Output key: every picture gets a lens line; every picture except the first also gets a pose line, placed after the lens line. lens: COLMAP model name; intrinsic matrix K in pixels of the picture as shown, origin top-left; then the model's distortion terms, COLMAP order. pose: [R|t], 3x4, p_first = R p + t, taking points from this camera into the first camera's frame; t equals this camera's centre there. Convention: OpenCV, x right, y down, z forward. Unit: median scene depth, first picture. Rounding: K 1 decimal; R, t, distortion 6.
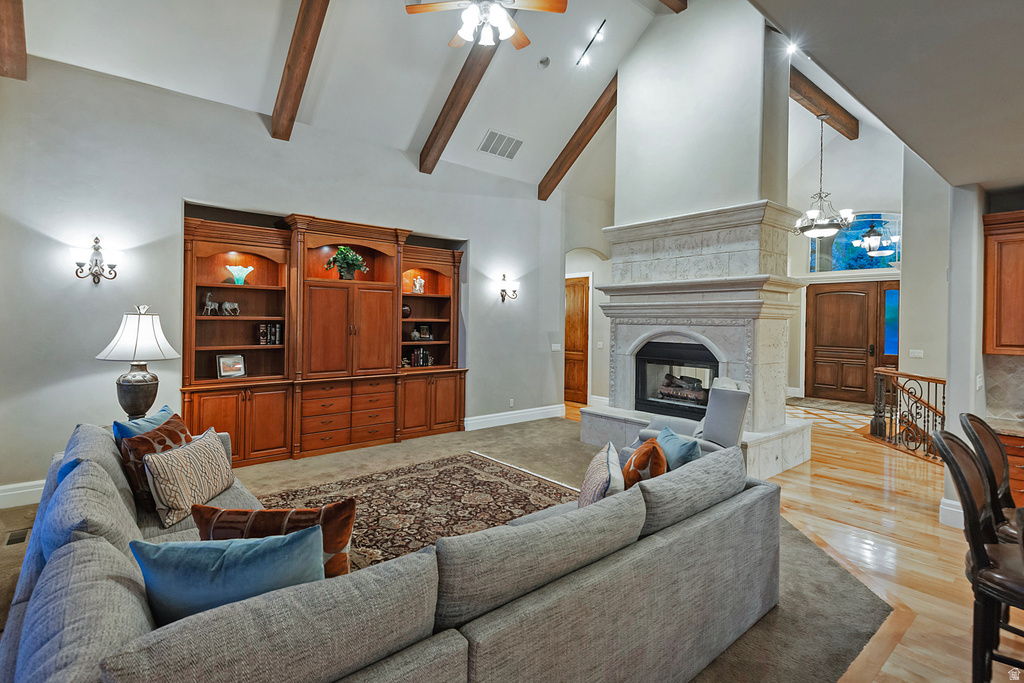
lens RADIAL K [[491.0, 0, 515.6], [0, 491.0, 314.0], [0, 0, 1]] dist [0.043782, 0.000142]
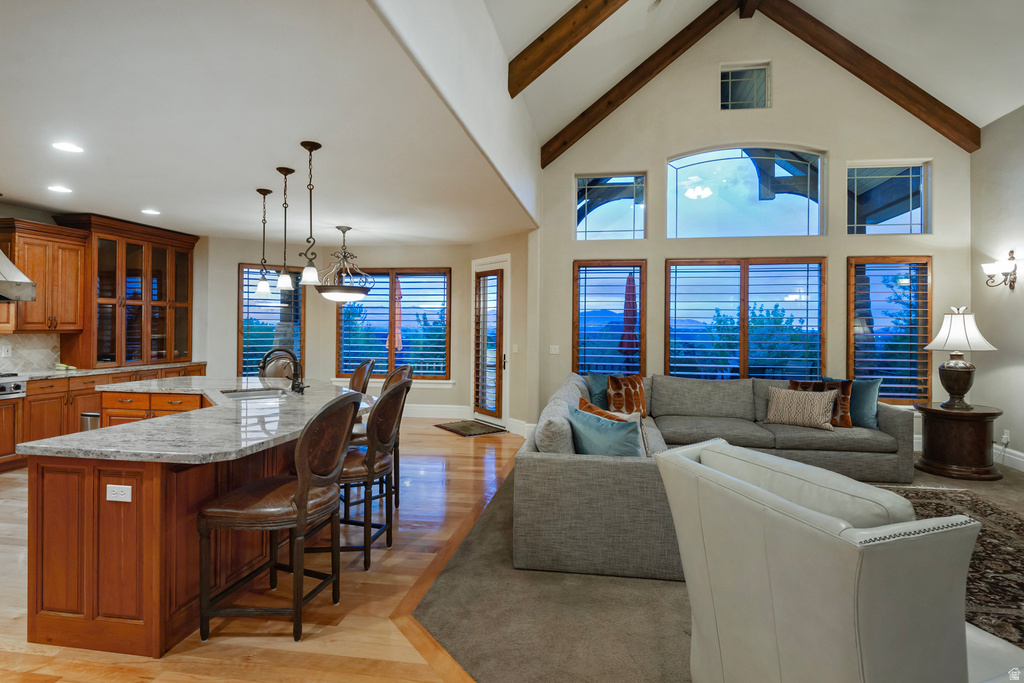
lens RADIAL K [[491.9, 0, 536.3], [0, 491.9, 331.9], [0, 0, 1]] dist [0.019891, -0.014514]
pose [[-0.747957, -0.005365, -0.663726, 0.740049], [-0.003806, 0.999986, -0.003794, 0.046478], [0.663737, -0.000312, -0.747966, 1.094536]]
